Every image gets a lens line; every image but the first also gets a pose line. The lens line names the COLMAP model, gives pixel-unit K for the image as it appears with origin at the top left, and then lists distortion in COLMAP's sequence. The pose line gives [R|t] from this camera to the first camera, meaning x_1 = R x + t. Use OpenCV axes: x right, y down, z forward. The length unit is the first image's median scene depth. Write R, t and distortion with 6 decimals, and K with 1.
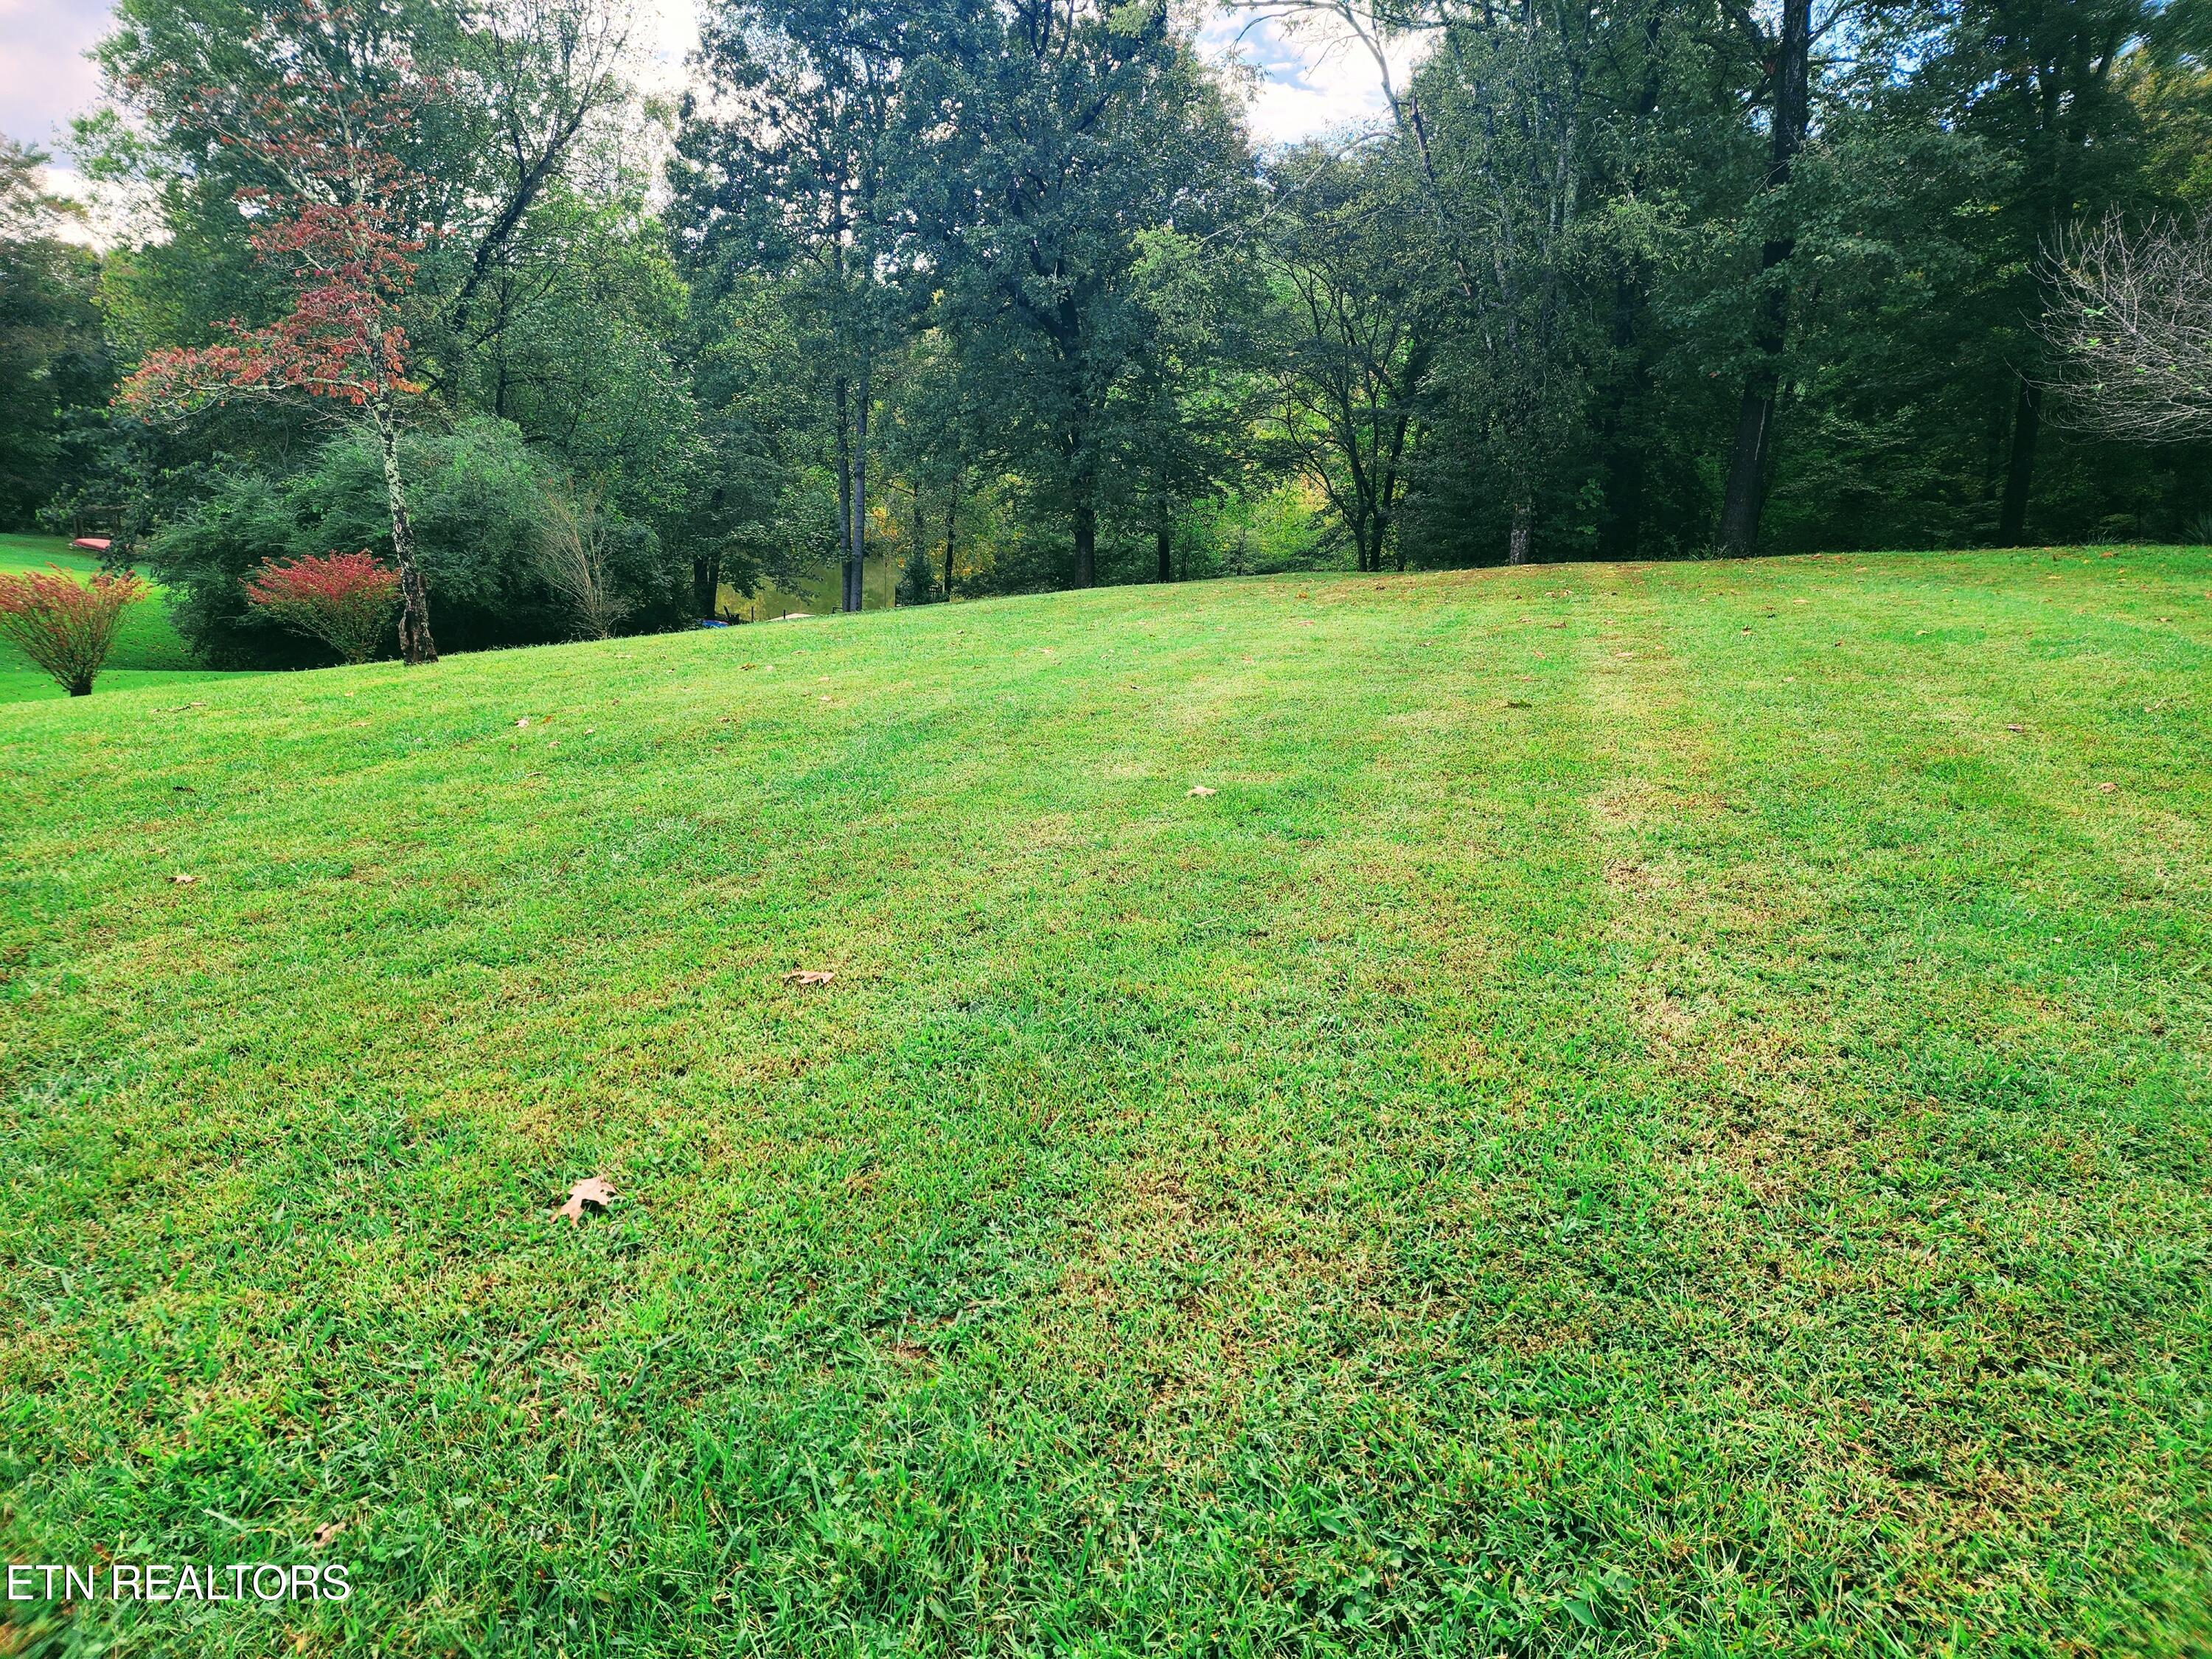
lens RADIAL K [[1474.0, 0, 1105.8], [0, 1474.0, 811.4], [0, 0, 1]] dist [0.073573, -0.064236]
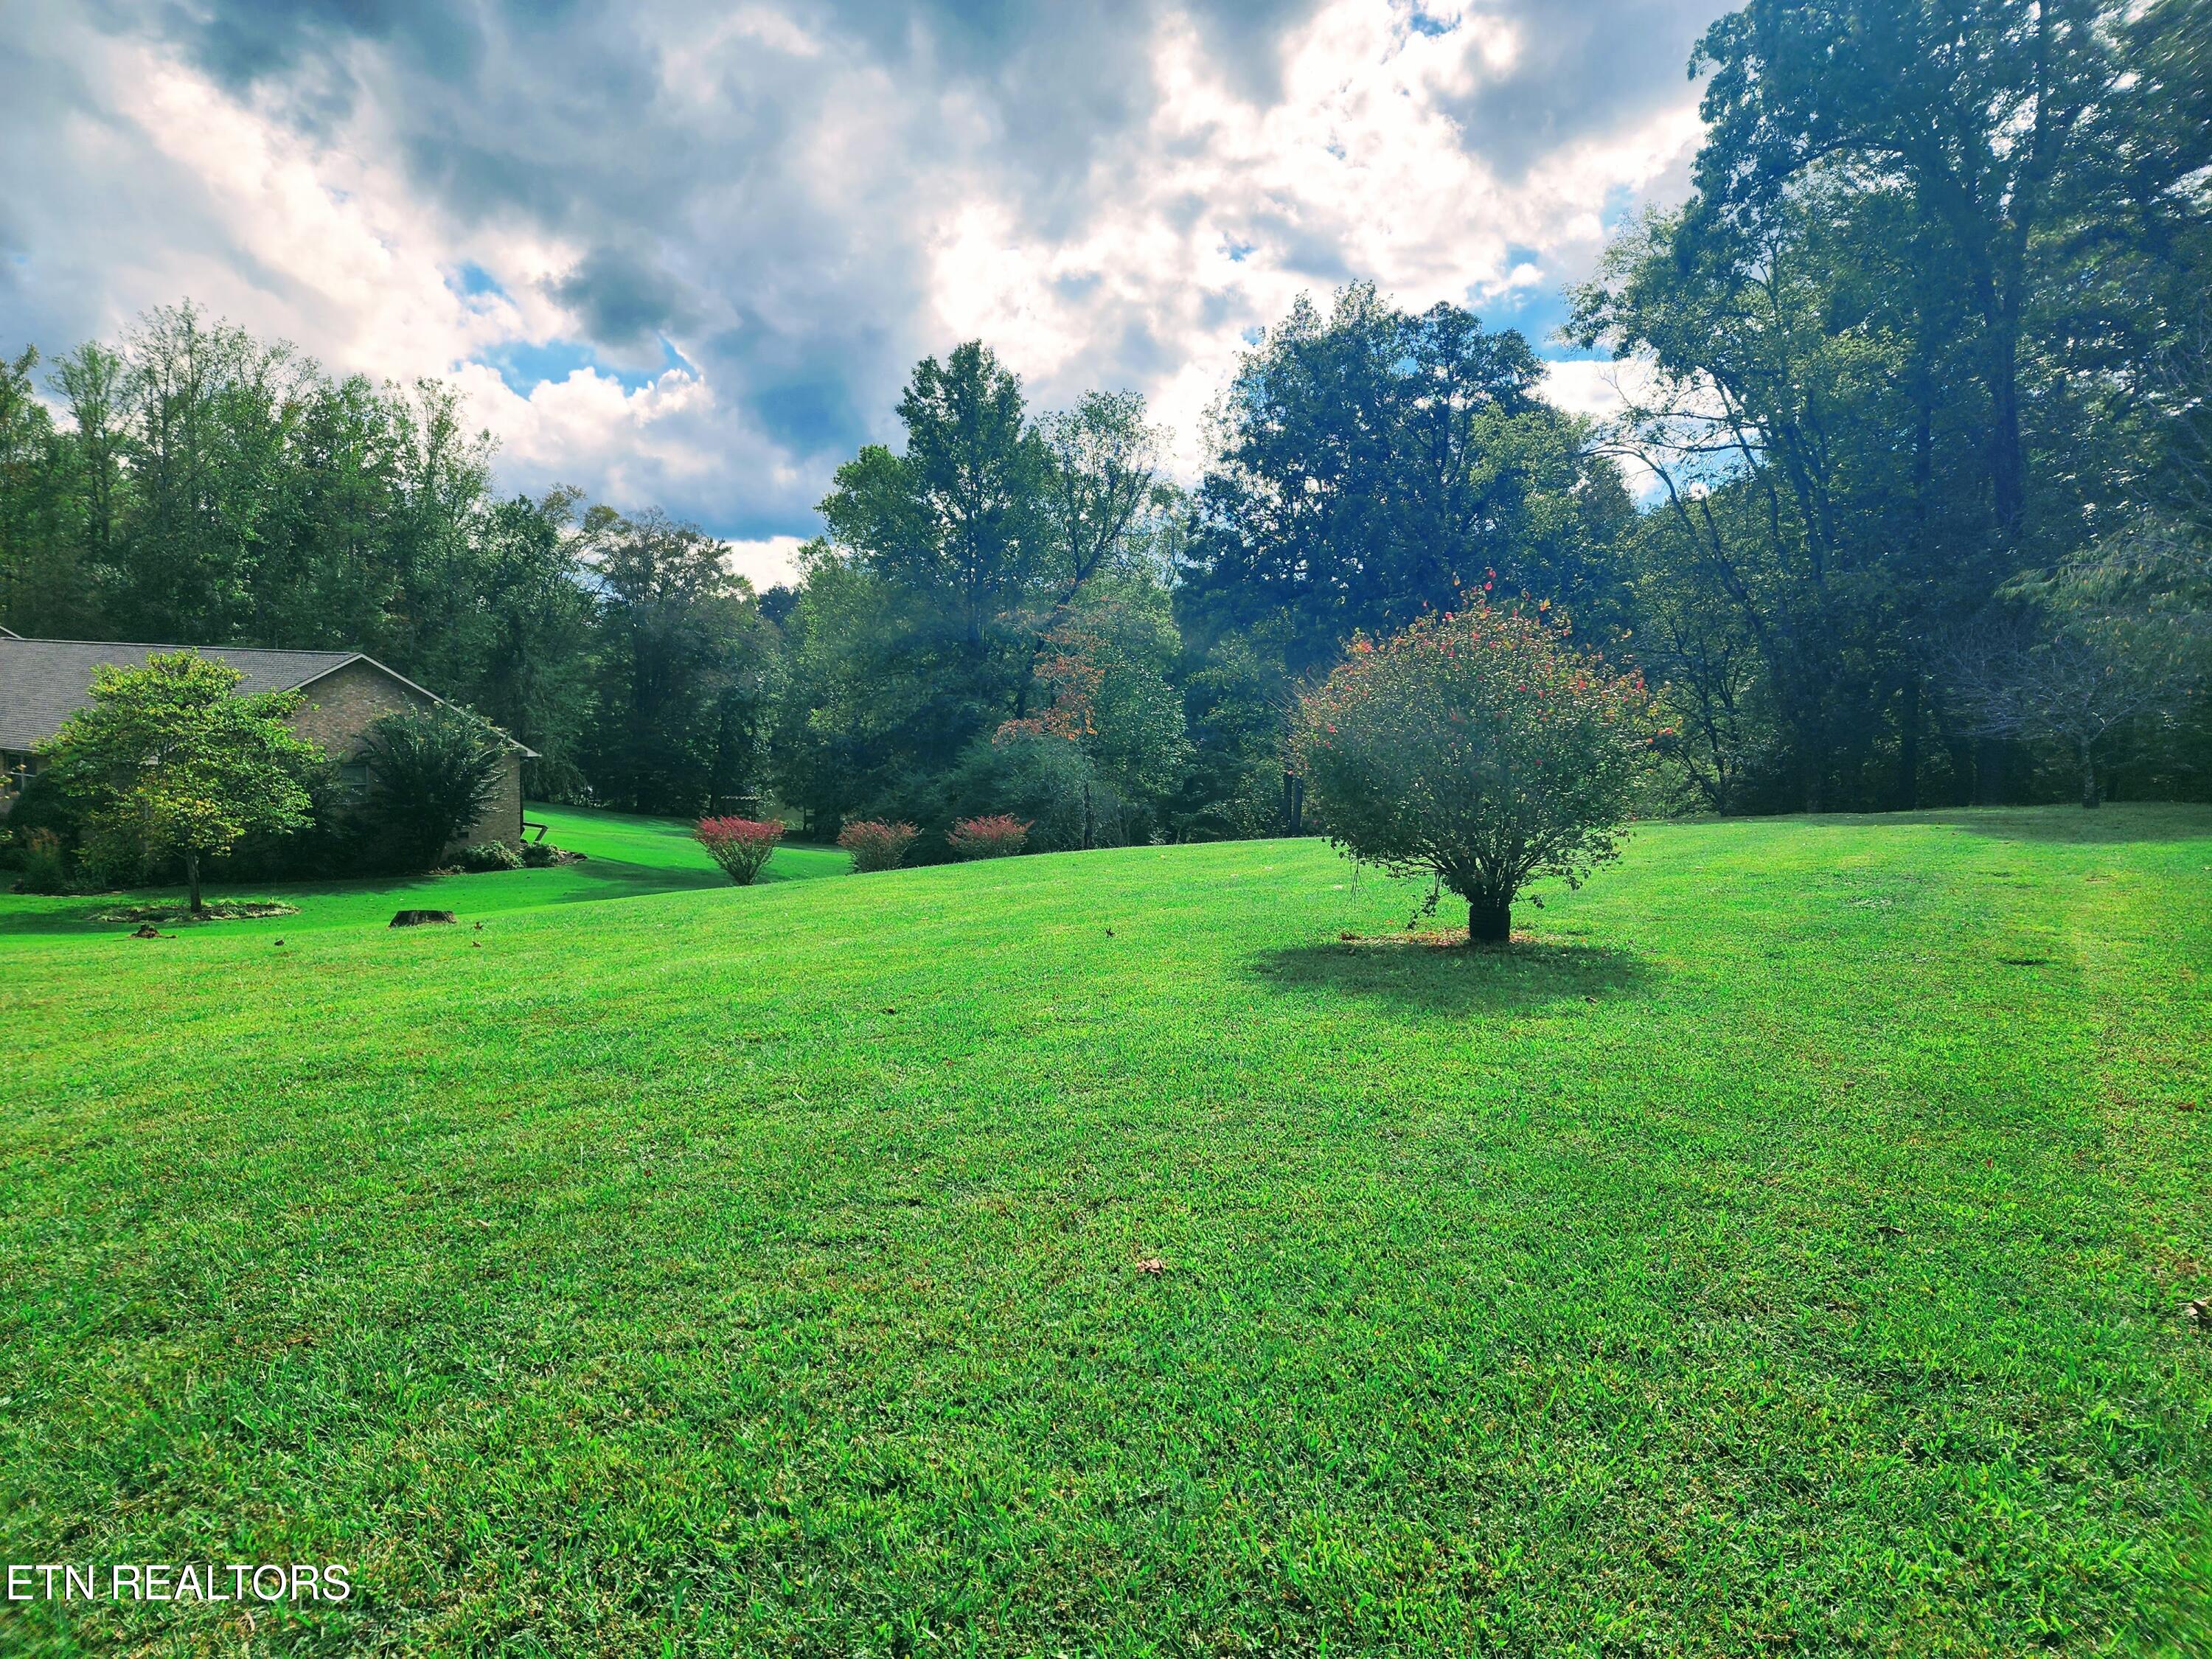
lens RADIAL K [[1474.0, 0, 1099.8], [0, 1474.0, 870.2], [0, 0, 1]] dist [0.073573, -0.064236]
pose [[0.952586, 0.011396, -0.304056, 0.190453], [-0.056926, 0.988329, -0.141300, 0.181709], [0.298897, 0.151909, 0.942117, -0.828452]]
